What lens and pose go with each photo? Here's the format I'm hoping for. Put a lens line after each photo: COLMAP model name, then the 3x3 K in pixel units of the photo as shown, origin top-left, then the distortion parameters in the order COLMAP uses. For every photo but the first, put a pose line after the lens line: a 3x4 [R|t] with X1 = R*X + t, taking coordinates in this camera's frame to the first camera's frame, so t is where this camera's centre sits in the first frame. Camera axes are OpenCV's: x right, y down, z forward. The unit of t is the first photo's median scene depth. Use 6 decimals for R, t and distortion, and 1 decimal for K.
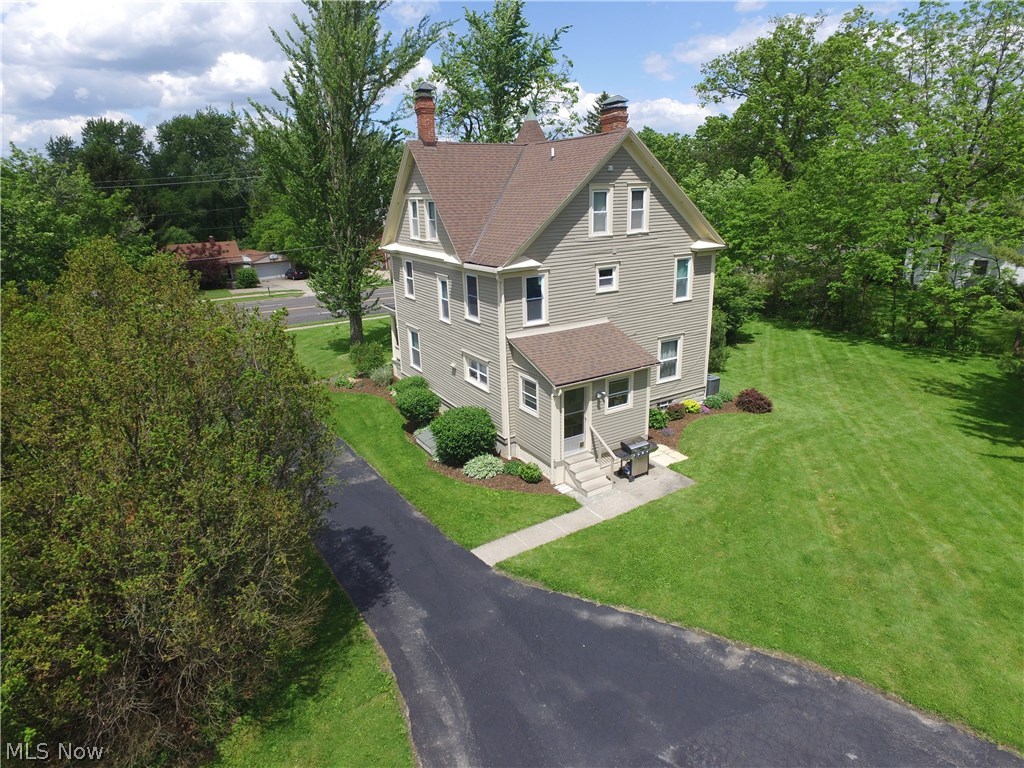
lens RADIAL K [[607.4, 0, 512.5], [0, 607.4, 383.9], [0, 0, 1]] dist [0.005820, -0.000550]
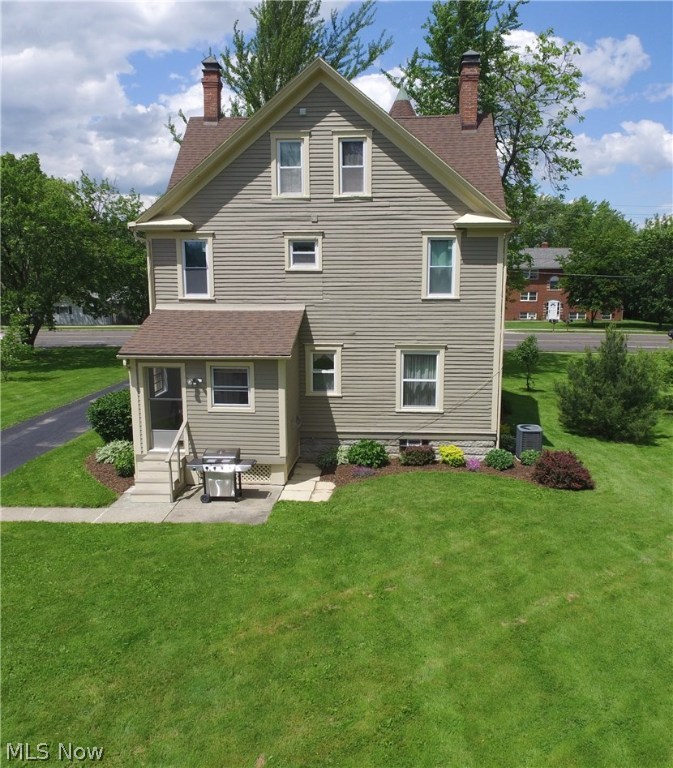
lens RADIAL K [[626.9, 0, 338.2], [0, 626.9, 382.1], [0, 0, 1]] dist [0.012631, 0.000434]
pose [[0.814707, 0.128204, -0.565523, 0.669487], [-0.195553, 0.978868, -0.059810, 0.027528], [0.545905, 0.159318, 0.822561, 0.388757]]
